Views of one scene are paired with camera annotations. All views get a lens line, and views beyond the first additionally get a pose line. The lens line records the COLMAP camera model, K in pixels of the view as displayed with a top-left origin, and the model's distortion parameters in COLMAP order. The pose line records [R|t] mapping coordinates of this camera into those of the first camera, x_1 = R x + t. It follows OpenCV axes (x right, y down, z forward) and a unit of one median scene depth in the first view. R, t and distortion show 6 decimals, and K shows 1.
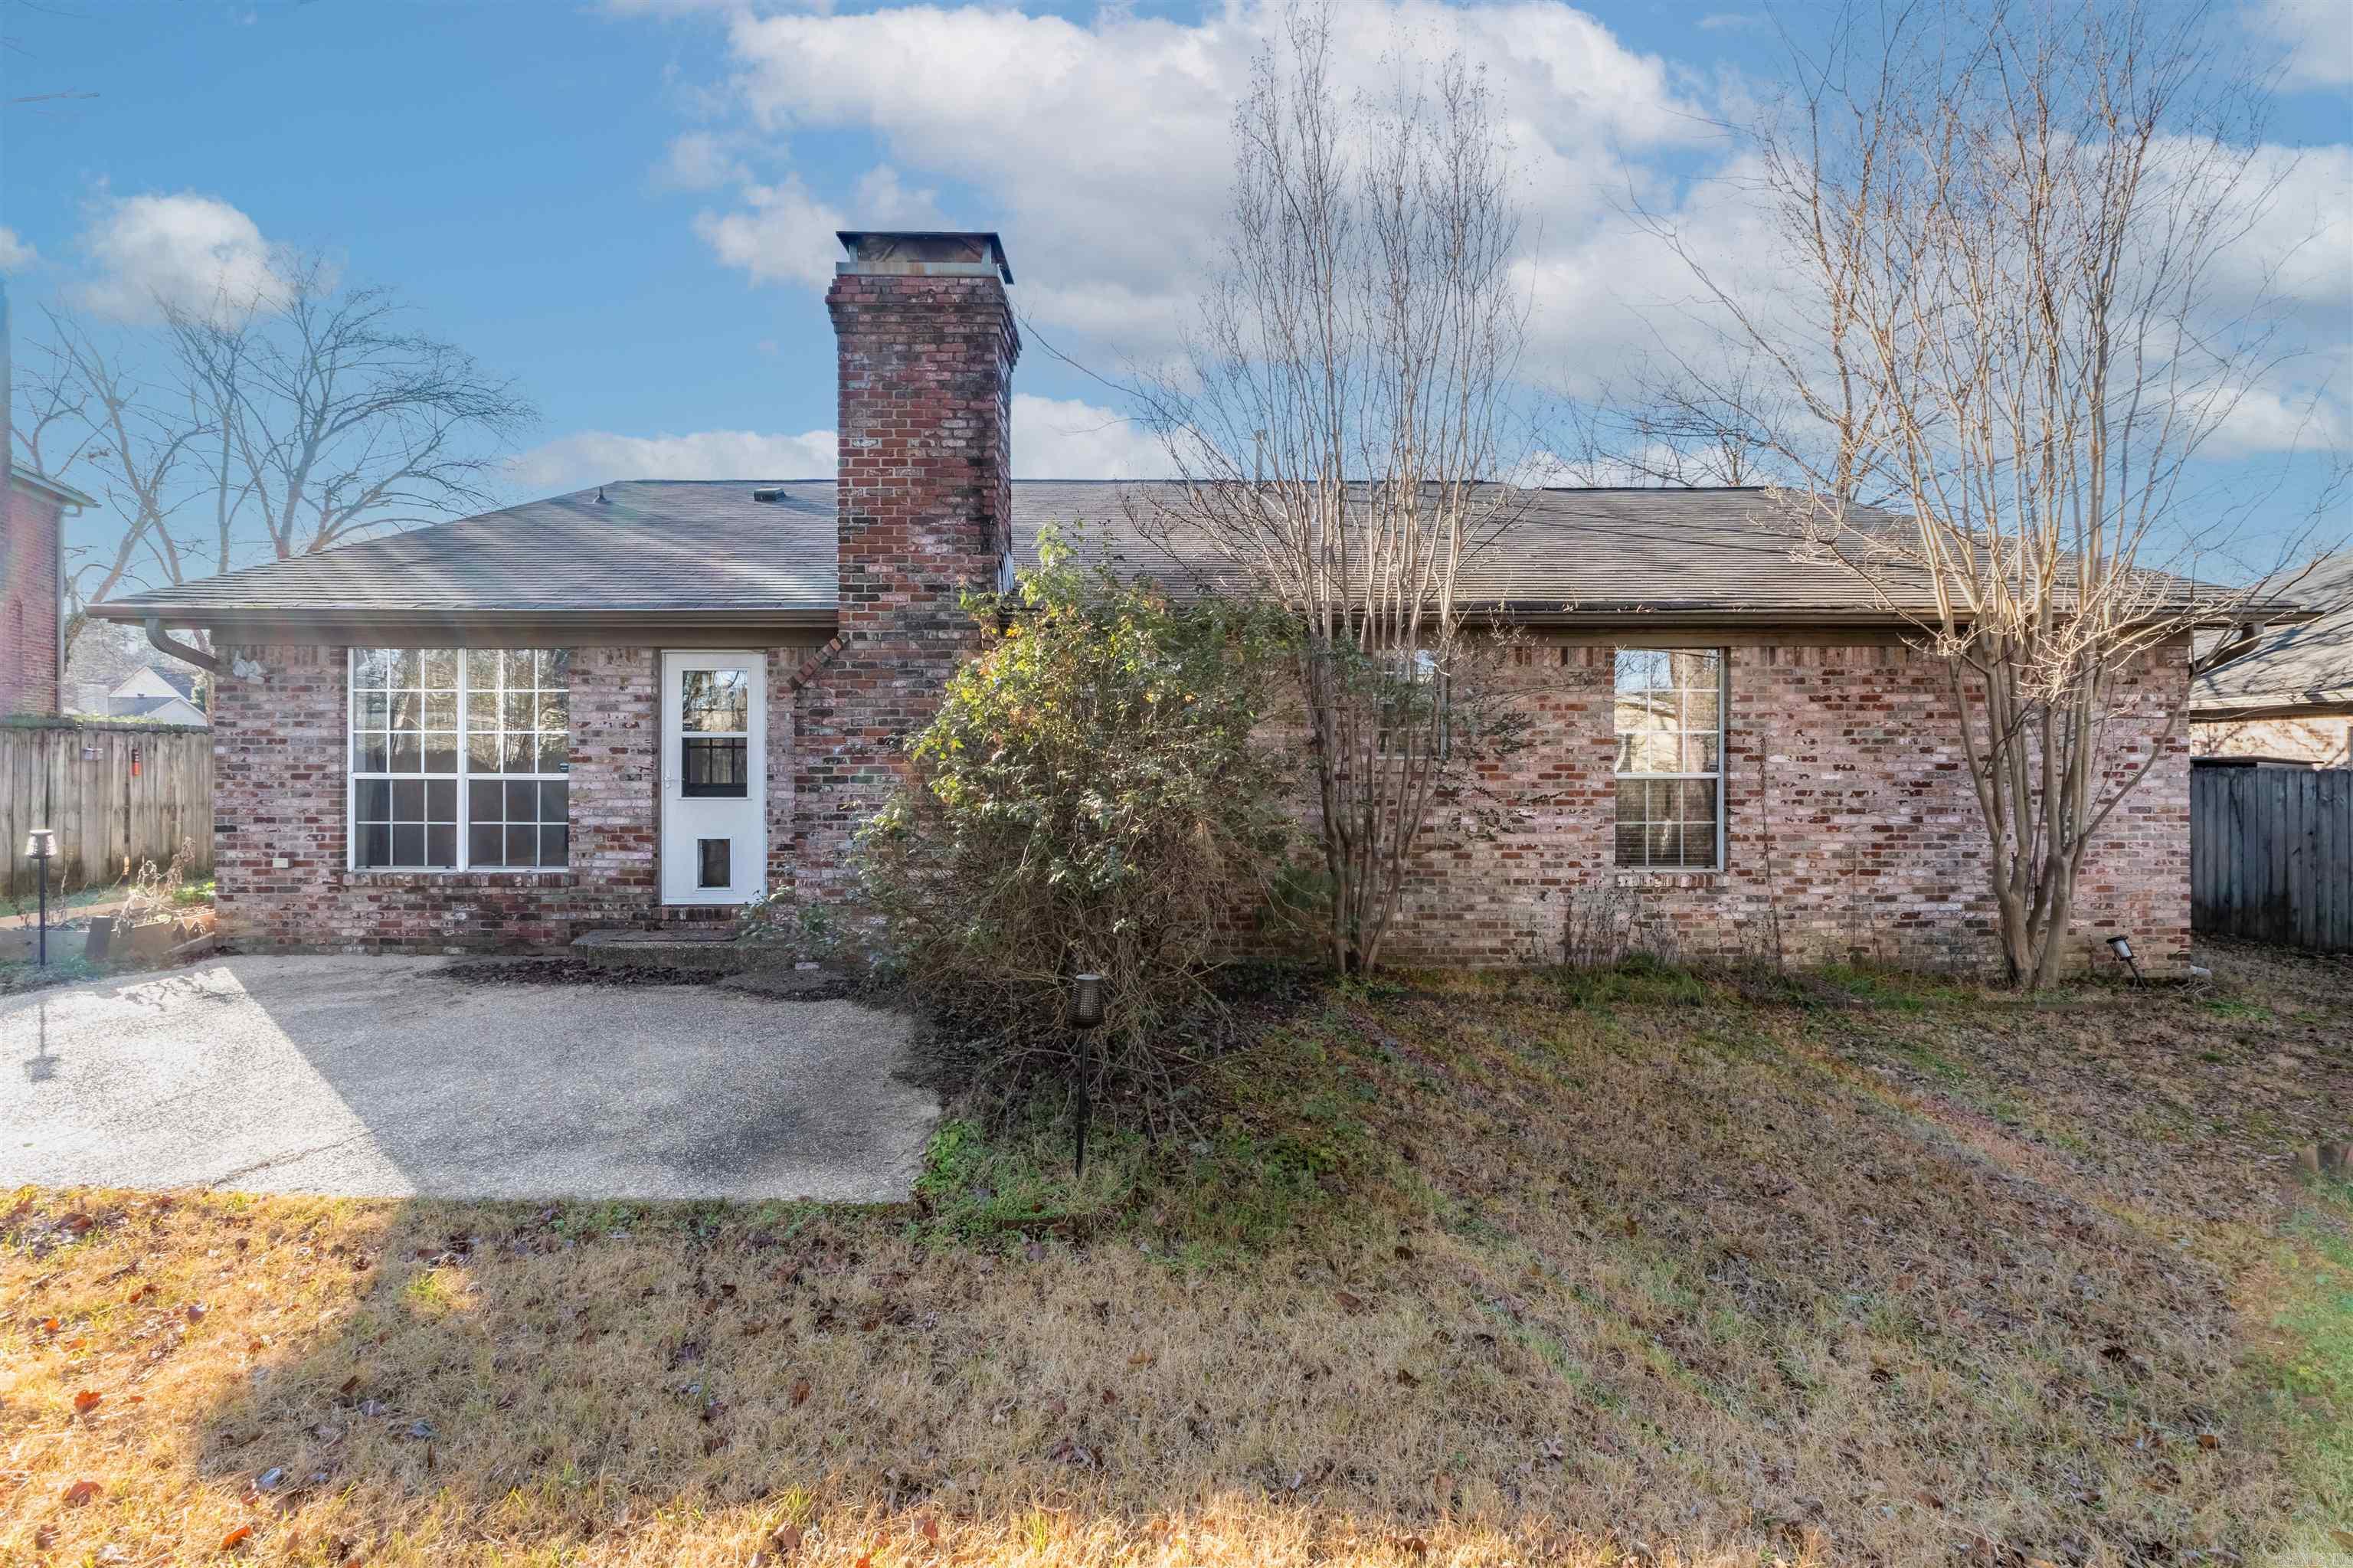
lens RADIAL K [[1000.1, 0, 1175.1], [0, 1000.1, 753.3], [0, 0, 1]] dist [-0.003283, -0.000419]
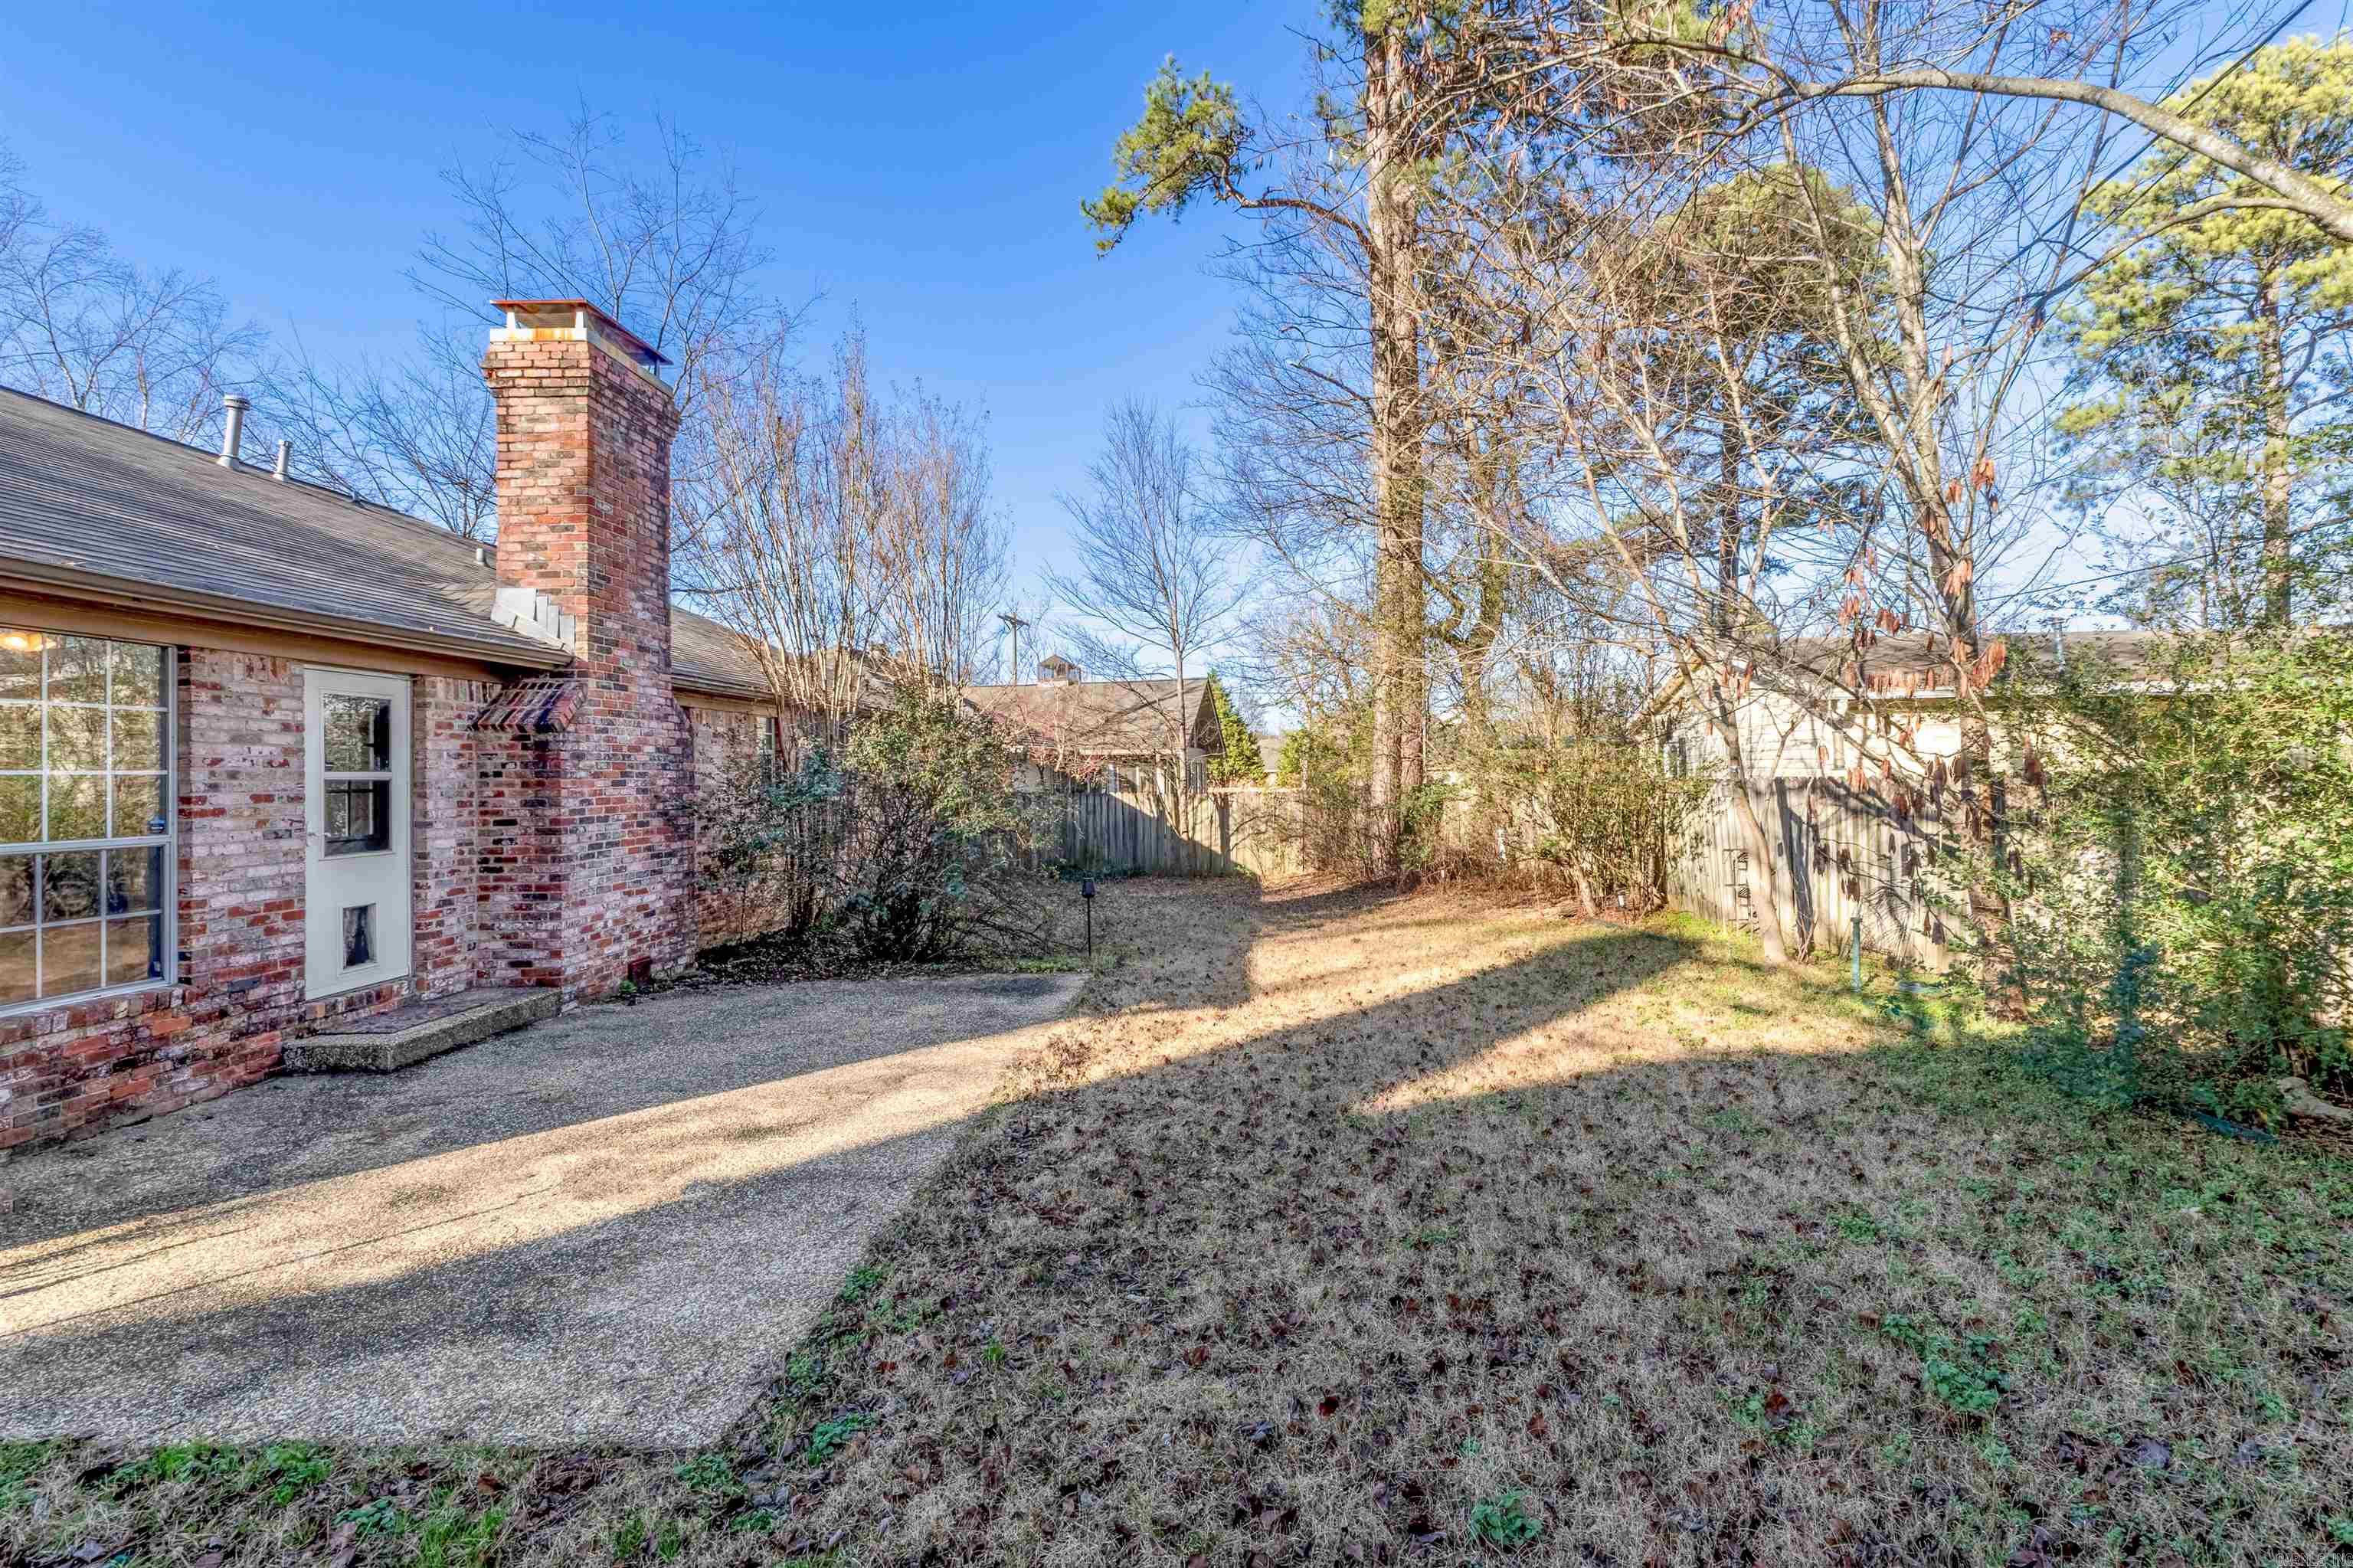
lens RADIAL K [[1000.1, 0, 1175.1], [0, 1000.1, 753.3], [0, 0, 1]] dist [-0.003283, -0.000419]
pose [[0.065227, 0.023479, 0.997594, -1.234828], [0.010418, 0.999653, -0.024209, -0.011030], [-0.997816, 0.011972, 0.064960, 0.293486]]
